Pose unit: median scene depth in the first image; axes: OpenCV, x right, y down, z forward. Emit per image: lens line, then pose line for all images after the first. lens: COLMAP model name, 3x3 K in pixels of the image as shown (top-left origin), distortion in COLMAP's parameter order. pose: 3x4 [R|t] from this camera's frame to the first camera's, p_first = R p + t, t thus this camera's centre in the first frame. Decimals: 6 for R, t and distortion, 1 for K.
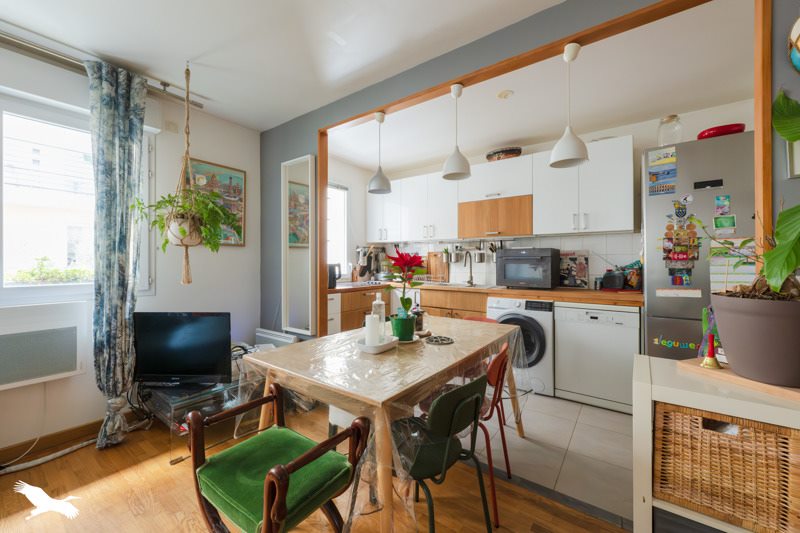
lens RADIAL K [[314.7, 0, 400.2], [0, 314.7, 262.8], [0, 0, 1]] dist [-0.002311, 0.000017]
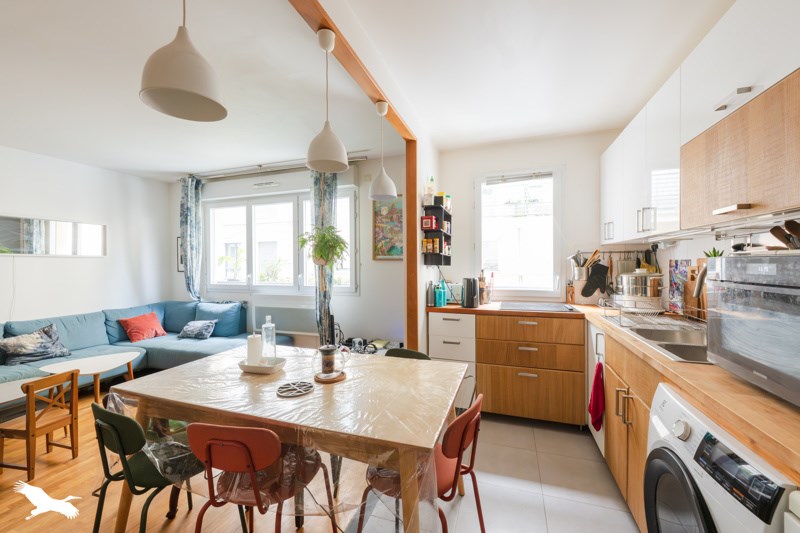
lens RADIAL K [[314.7, 0, 401.4], [0, 314.7, 265.6], [0, 0, 1]] dist [-0.002311, 0.000017]
pose [[0.306624, 0.002822, -0.951826, 0.832556], [0.005997, 0.999970, 0.004896, -0.056700], [0.951812, -0.007209, 0.306598, 0.887617]]
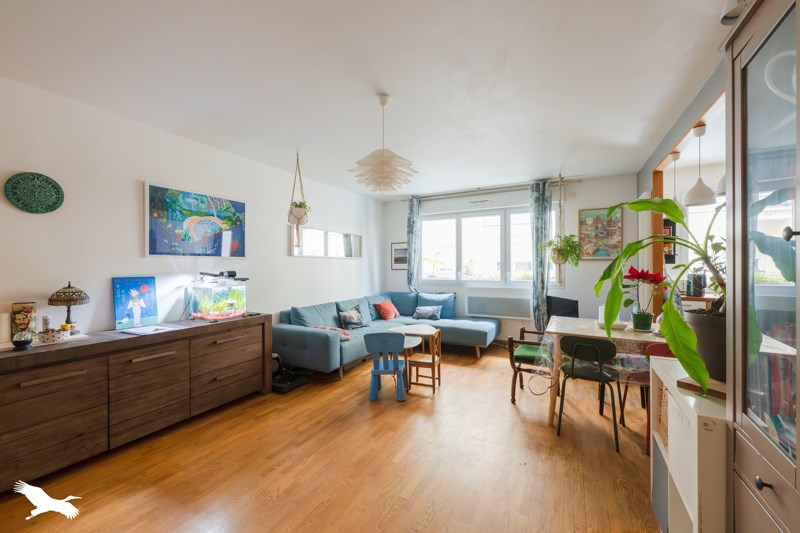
lens RADIAL K [[314.7, 0, 401.8], [0, 314.7, 267.2], [0, 0, 1]] dist [-0.002311, 0.000017]
pose [[0.142978, 0.003146, -0.989721, 1.120451], [0.004542, 0.999982, 0.003835, -0.045317], [0.989716, -0.005043, 0.142961, -0.263301]]
